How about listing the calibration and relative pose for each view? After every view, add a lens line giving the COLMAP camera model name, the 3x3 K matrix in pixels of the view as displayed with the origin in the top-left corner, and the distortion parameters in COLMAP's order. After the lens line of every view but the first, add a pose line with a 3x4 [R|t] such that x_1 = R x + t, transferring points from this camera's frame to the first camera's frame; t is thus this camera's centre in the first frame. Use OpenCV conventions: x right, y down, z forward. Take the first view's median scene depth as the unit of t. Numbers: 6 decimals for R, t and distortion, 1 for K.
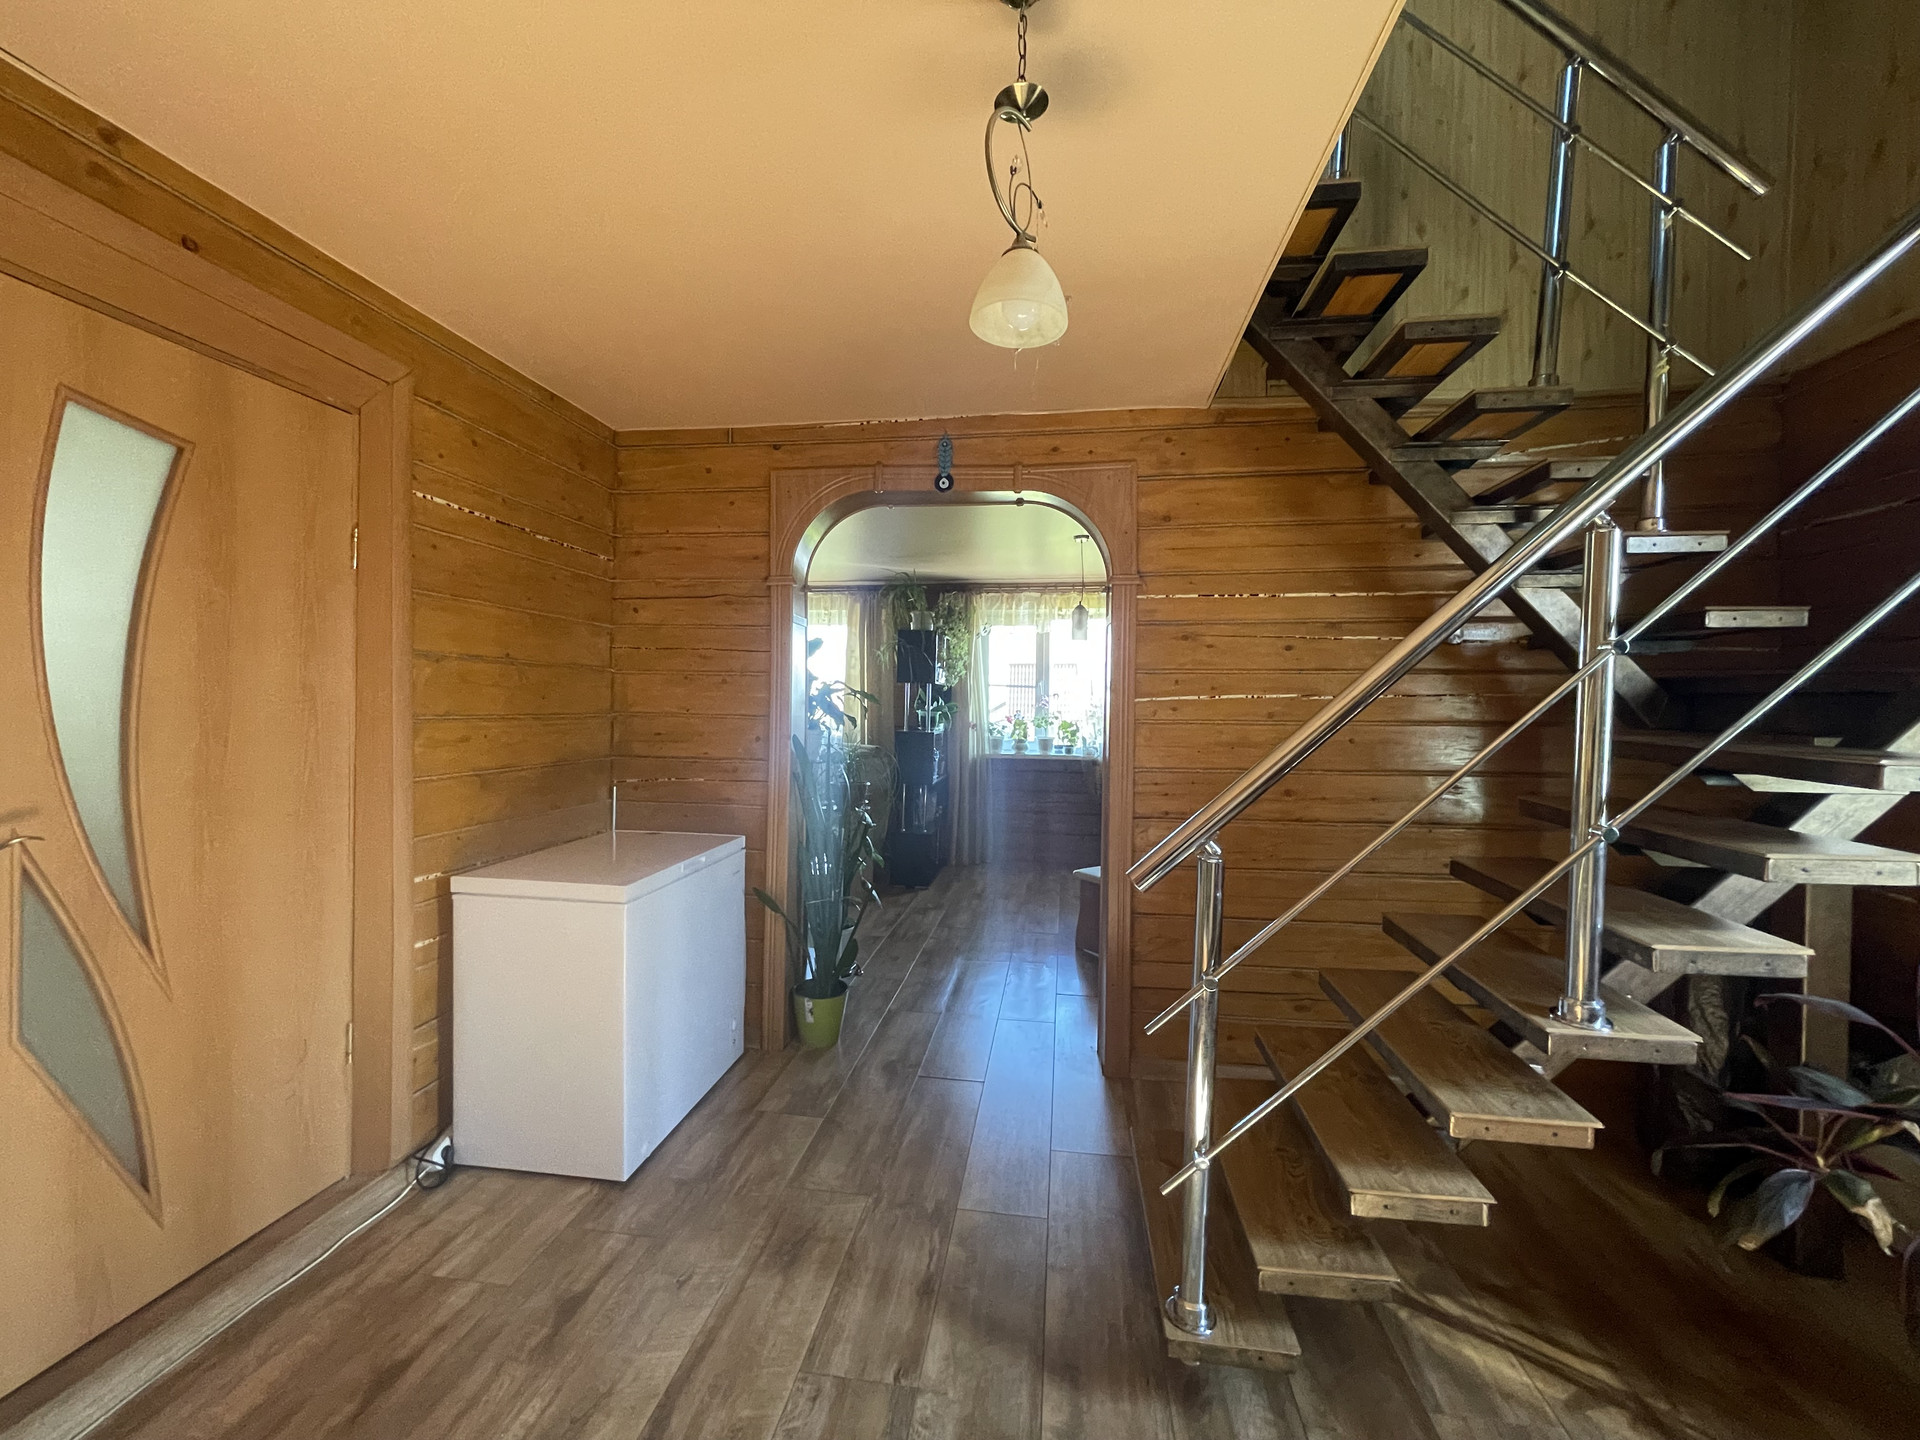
lens RADIAL K [[777.7, 0, 958.0], [0, 777.7, 718.7], [0, 0, 1]] dist [-0.012160, 0.002494]
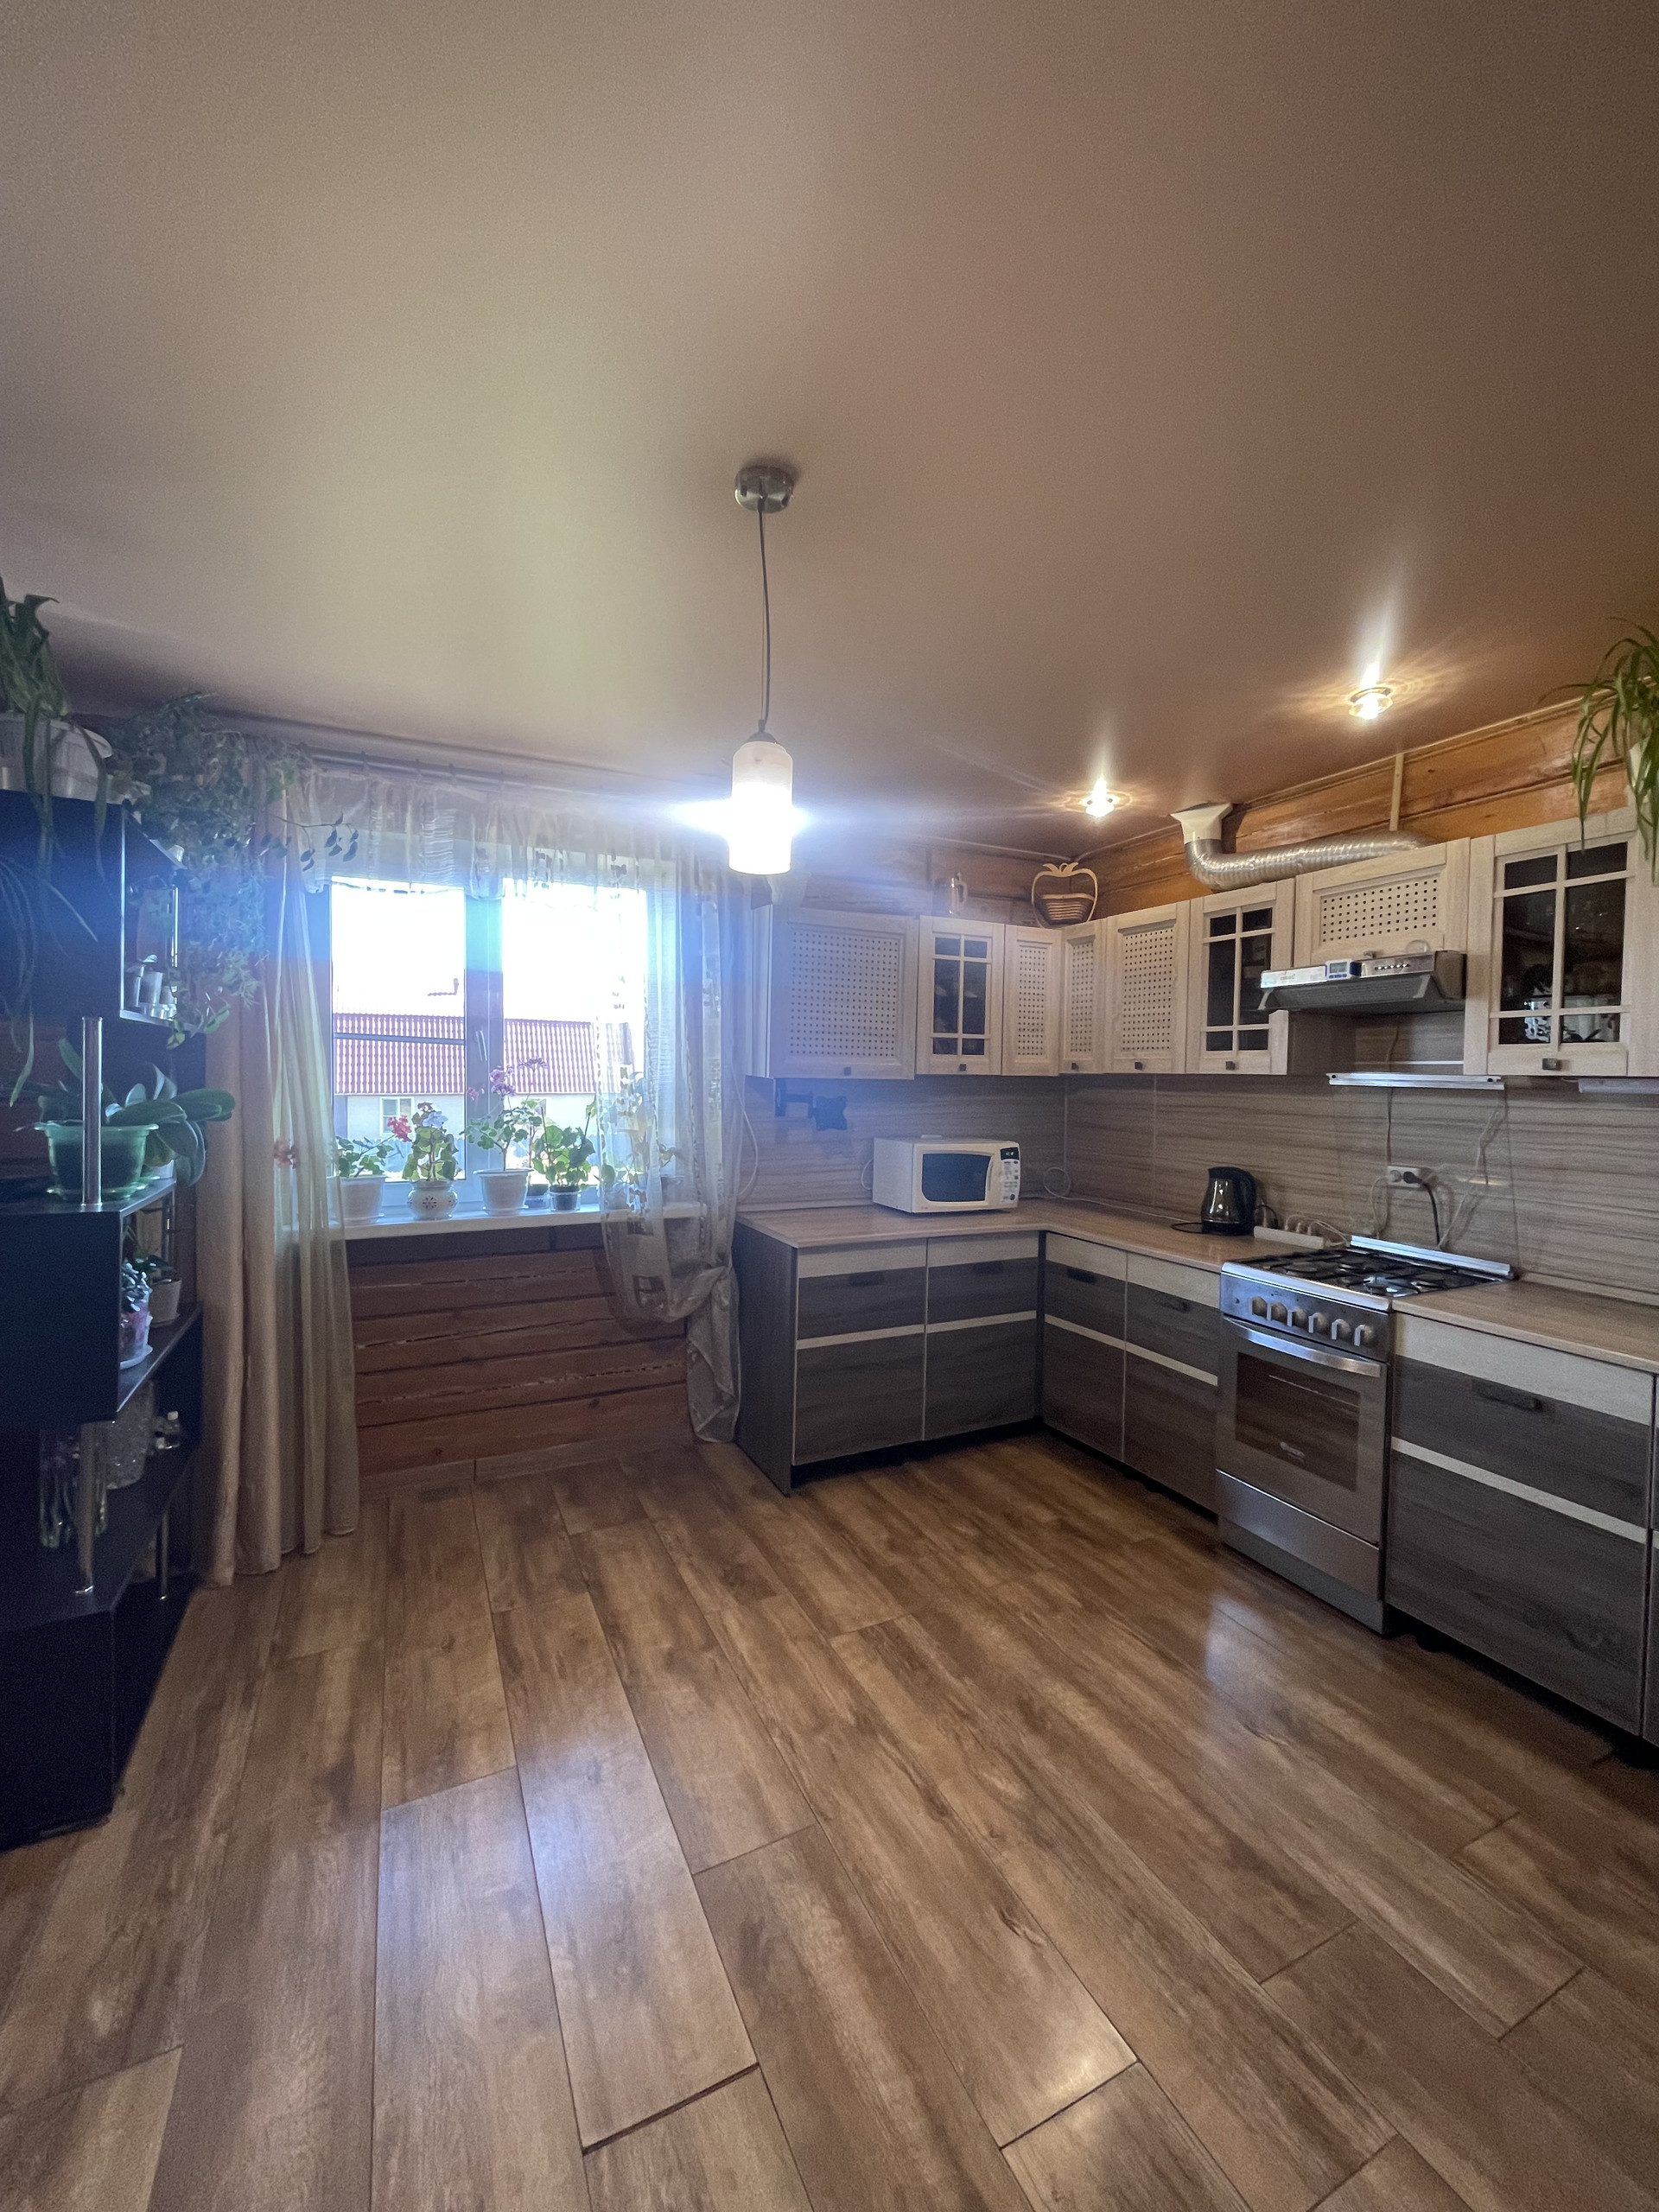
lens RADIAL K [[895.9, 0, 830.9], [0, 895.9, 1091.7], [0, 0, 1]] dist [-0.012160, 0.002494]
pose [[0.835756, -0.016045, 0.548866, 0.004923], [0.014552, 0.999869, 0.007072, -0.016931], [-0.548908, 0.002076, 0.835880, 0.538423]]
